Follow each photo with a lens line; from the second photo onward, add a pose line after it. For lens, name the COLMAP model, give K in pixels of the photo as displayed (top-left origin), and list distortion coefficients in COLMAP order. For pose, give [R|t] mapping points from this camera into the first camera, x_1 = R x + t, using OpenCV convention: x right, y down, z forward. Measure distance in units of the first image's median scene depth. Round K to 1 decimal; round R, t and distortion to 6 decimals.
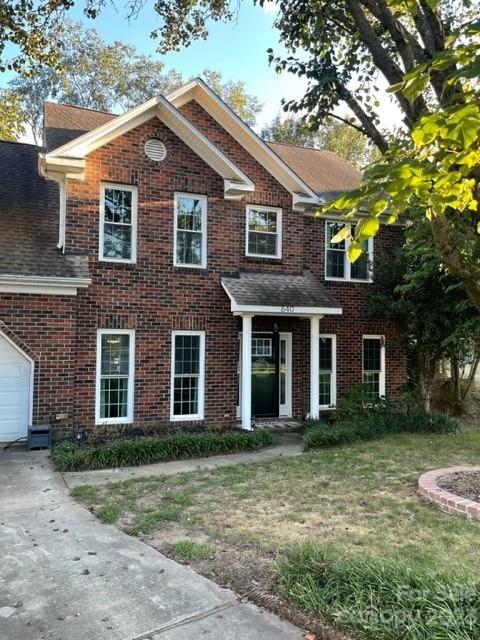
lens RADIAL K [[513.3, 0, 240.0], [0, 513.3, 320.0], [0, 0, 1]] dist [0.065027, -0.001534]
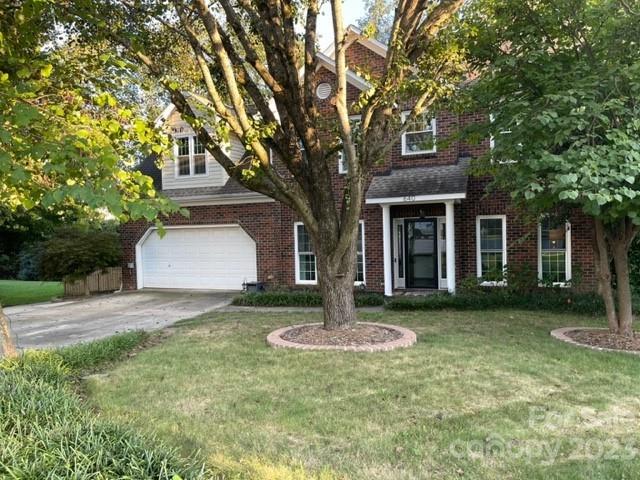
lens RADIAL K [[483.8, 0, 320.0], [0, 483.8, 240.0], [0, 0, 1]] dist [0.071717, -0.095074]
pose [[0.702934, -0.012815, -0.711140, 0.750642], [0.069424, 0.996300, 0.050669, 0.003337], [0.707859, -0.084988, 0.701222, 0.045577]]
